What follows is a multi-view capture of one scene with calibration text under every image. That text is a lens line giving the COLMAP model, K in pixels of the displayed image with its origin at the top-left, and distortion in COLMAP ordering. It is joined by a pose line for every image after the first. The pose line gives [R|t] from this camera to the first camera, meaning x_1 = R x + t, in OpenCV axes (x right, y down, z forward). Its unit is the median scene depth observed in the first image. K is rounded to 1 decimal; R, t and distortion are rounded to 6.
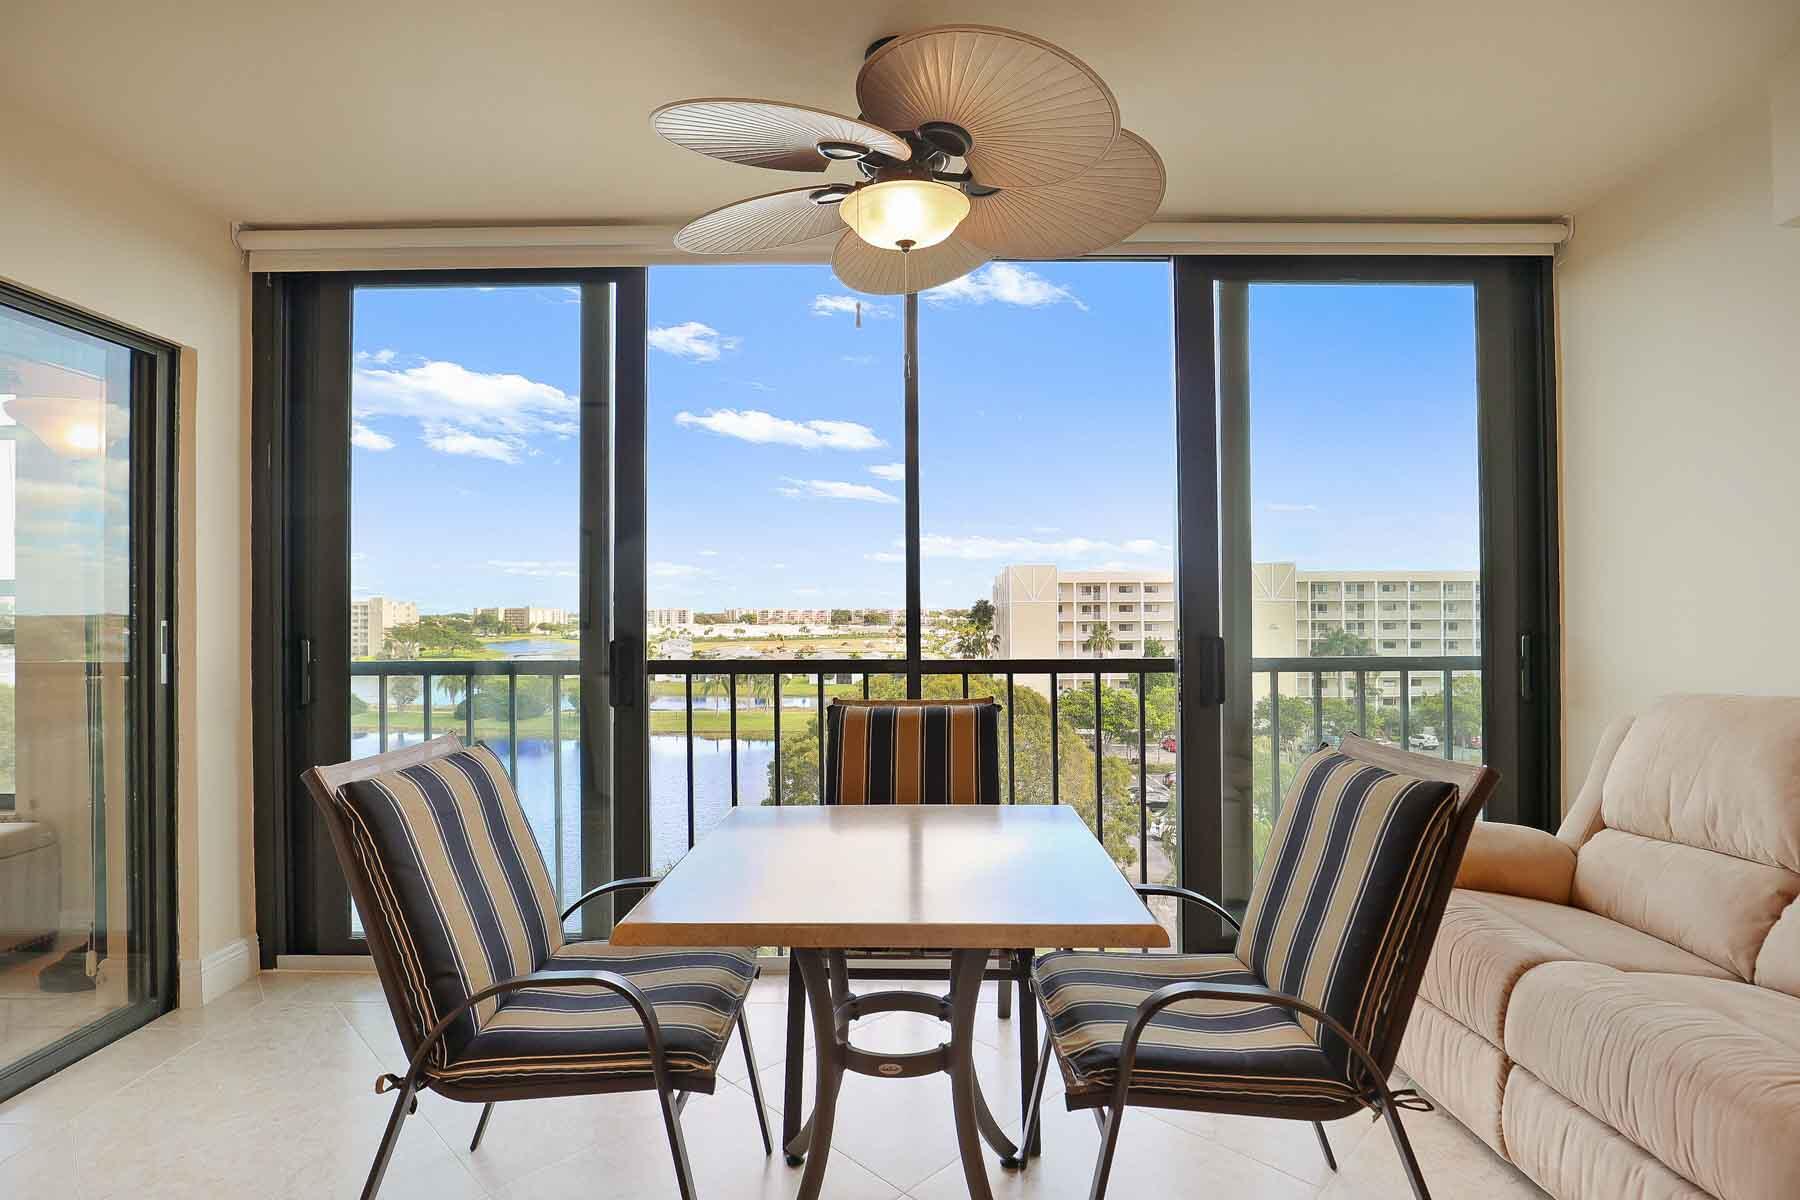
lens RADIAL K [[893.6, 0, 890.7], [0, 893.6, 611.8], [0, 0, 1]] dist [-0.025372, 0.001987]
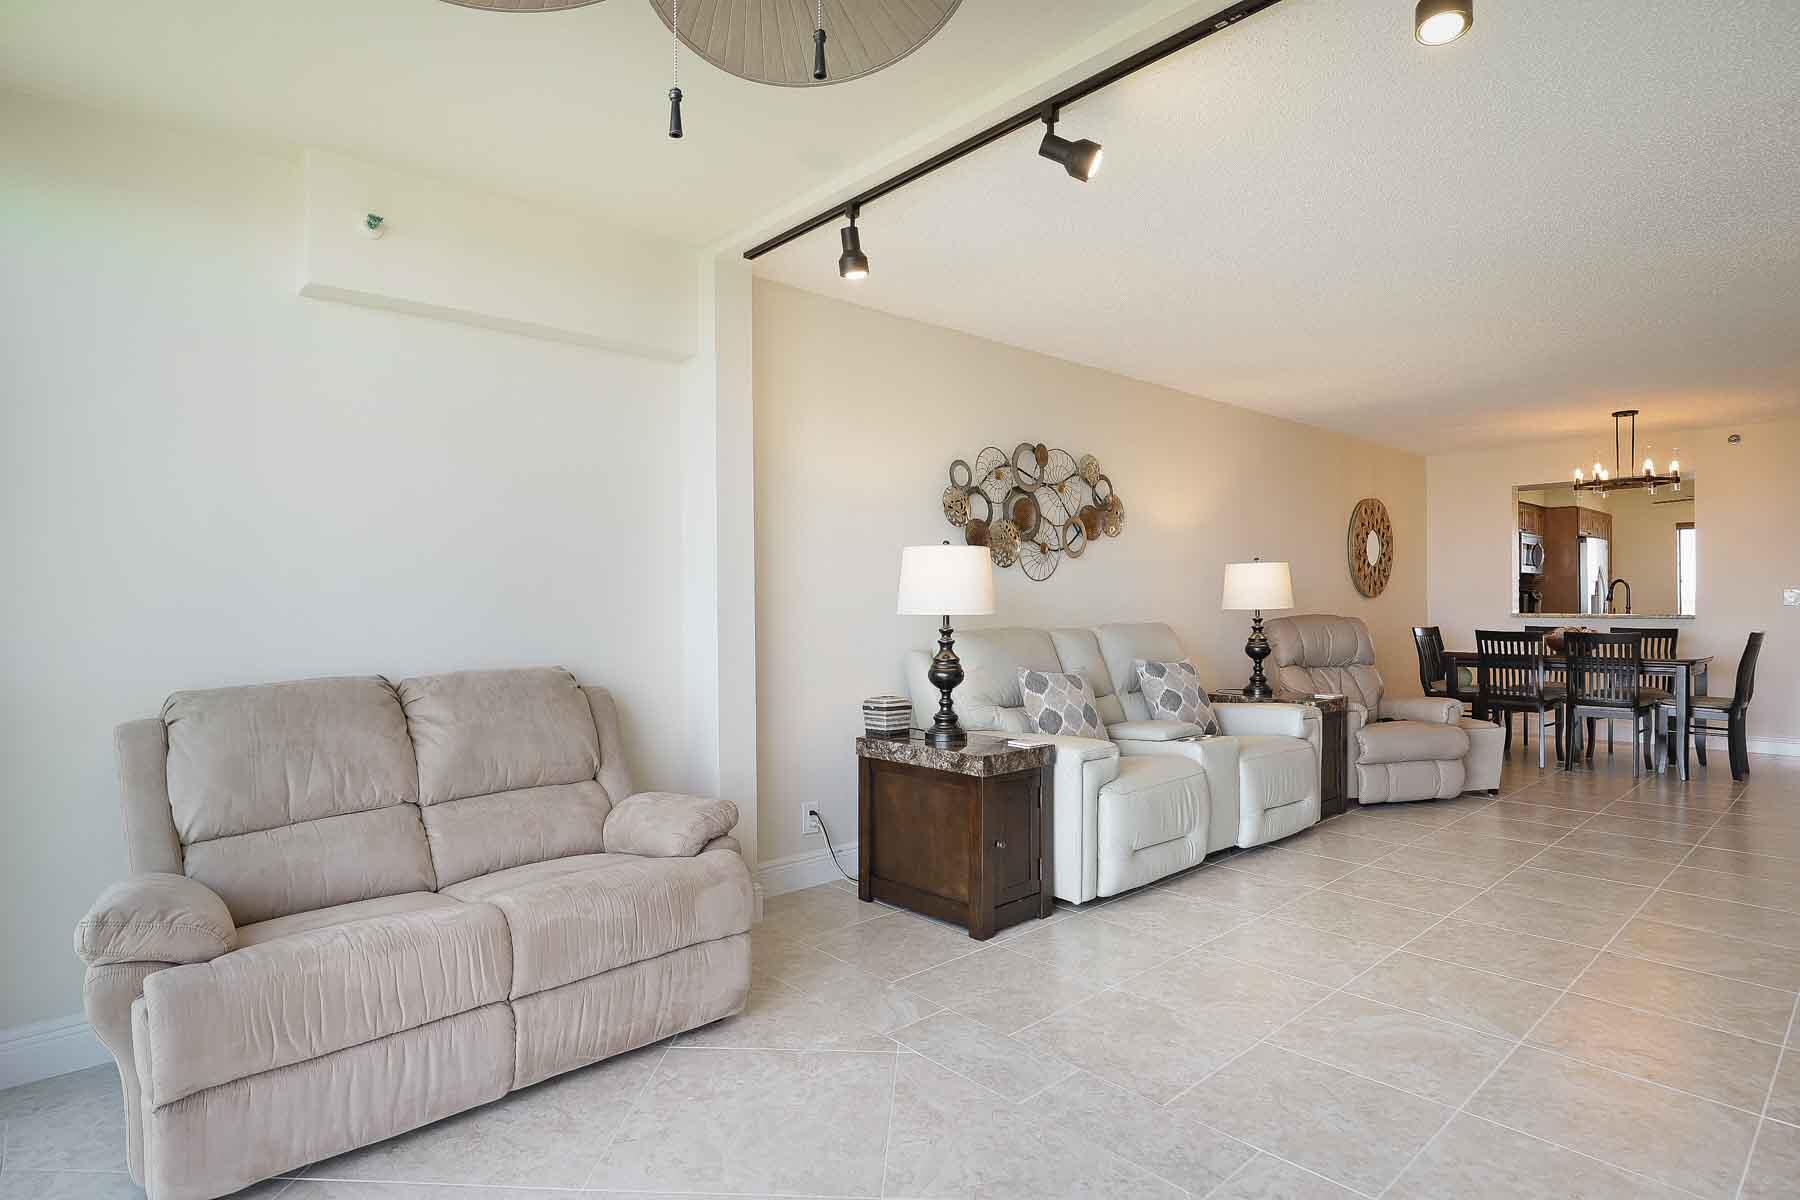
lens RADIAL K [[957.5, 0, 885.0], [0, 957.5, 598.9], [0, 0, 1]] dist [0.001868, 0.002136]
pose [[-0.682541, 0.009814, 0.730781, -0.292738], [0.009223, 0.999946, -0.004815, 0.003229], [-0.730789, 0.003453, -0.682595, 0.867862]]
